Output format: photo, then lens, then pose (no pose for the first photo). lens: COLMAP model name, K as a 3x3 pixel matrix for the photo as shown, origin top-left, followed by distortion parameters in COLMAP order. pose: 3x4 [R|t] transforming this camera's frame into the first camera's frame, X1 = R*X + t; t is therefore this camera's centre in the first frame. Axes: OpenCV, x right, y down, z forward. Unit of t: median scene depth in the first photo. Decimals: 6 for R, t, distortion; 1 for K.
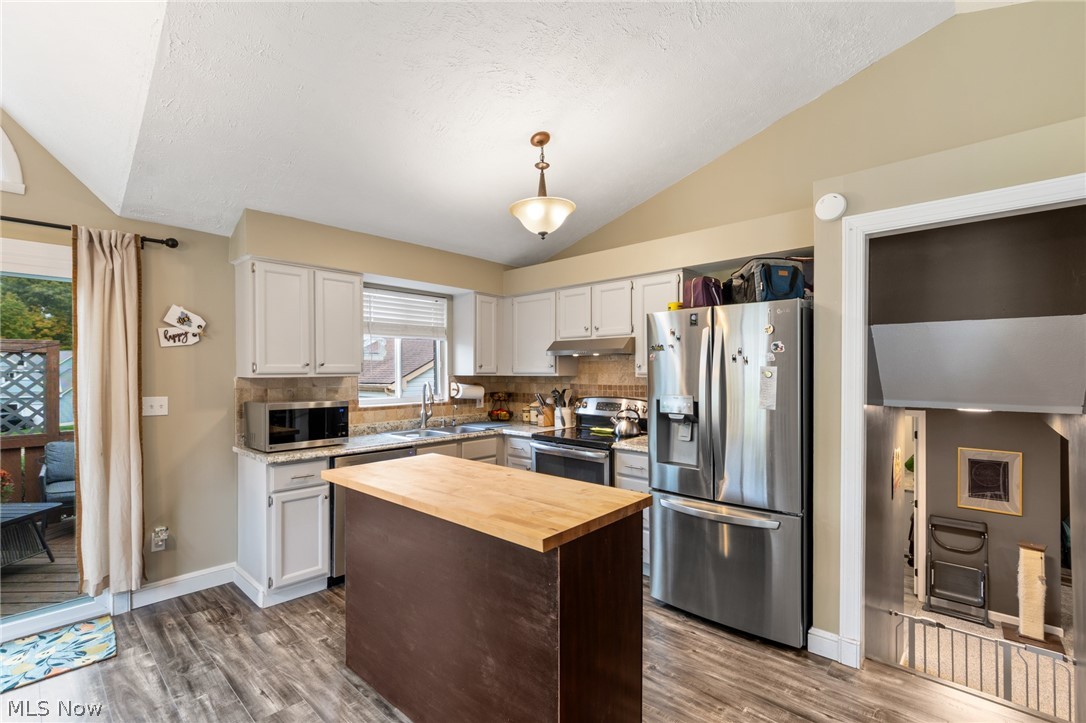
lens RADIAL K [[480.6, 0, 534.0], [0, 480.6, 372.1], [0, 0, 1]] dist [-0.002300, -0.000613]
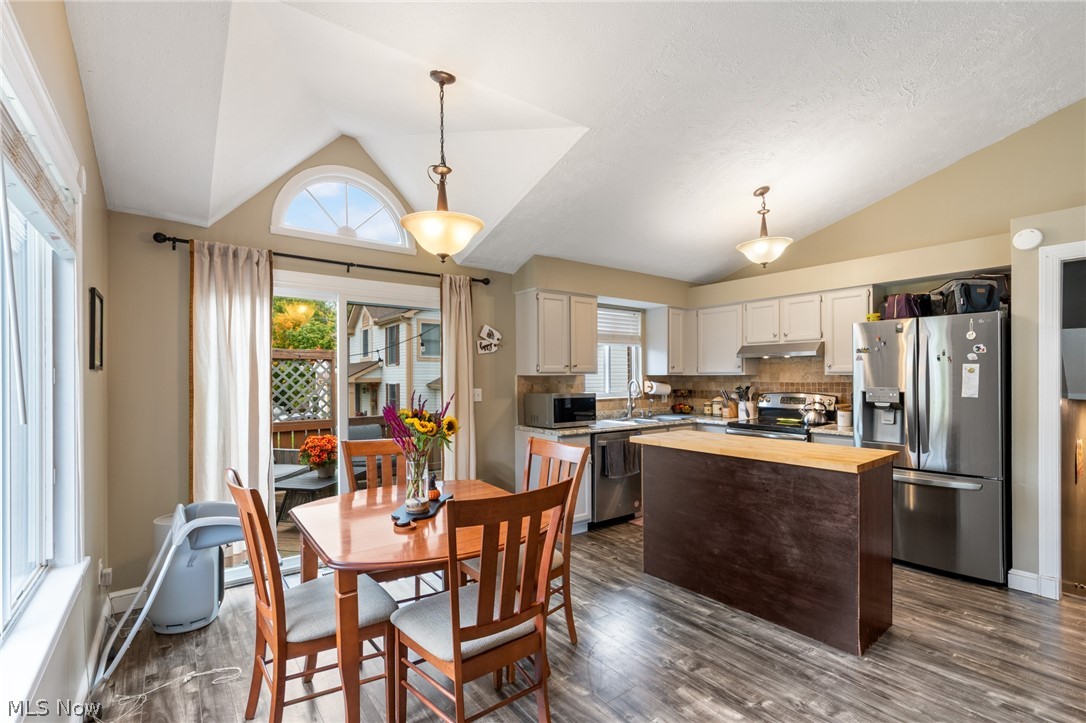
lens RADIAL K [[484.4, 0, 534.1], [0, 484.4, 375.8], [0, 0, 1]] dist [-0.002322, -0.000528]
pose [[0.984963, -0.002235, -0.172748, -0.324842], [0.001900, 0.999996, -0.002108, 0.014260], [0.172752, 0.001748, 0.984964, -0.350624]]
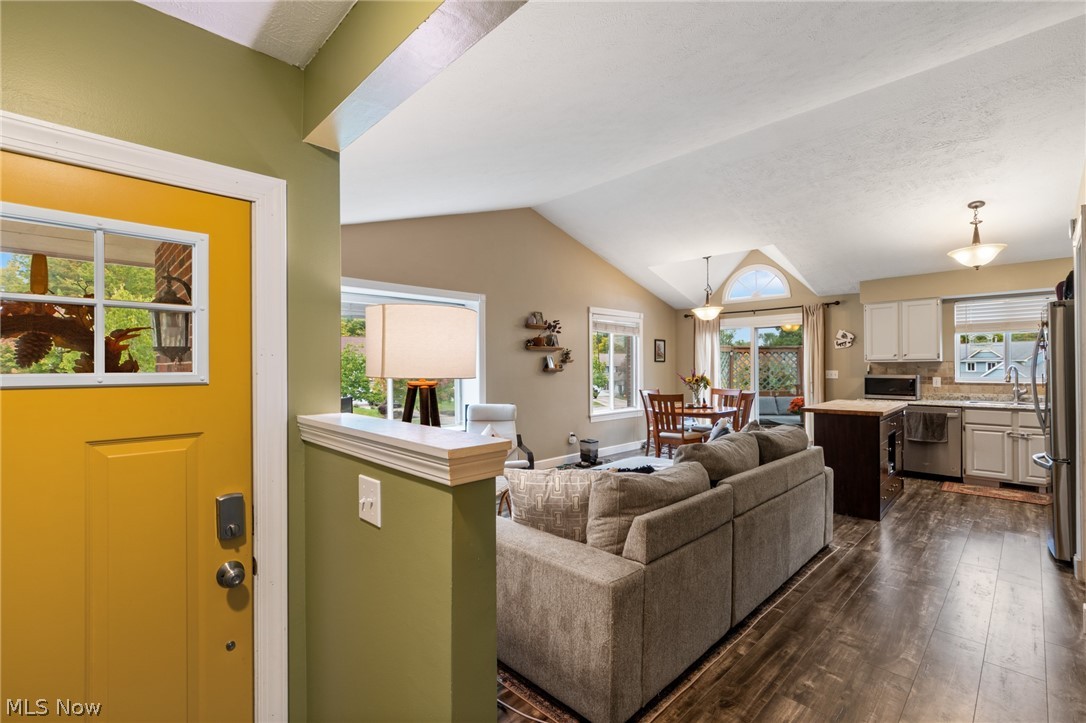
lens RADIAL K [[479.5, 0, 531.0], [0, 479.5, 365.2], [0, 0, 1]] dist [-0.006252, -0.000374]
pose [[-0.053754, 0.002674, -0.998551, 1.407088], [0.005920, 0.999980, 0.002359, 0.010263], [0.998537, -0.005785, -0.053769, -0.290625]]
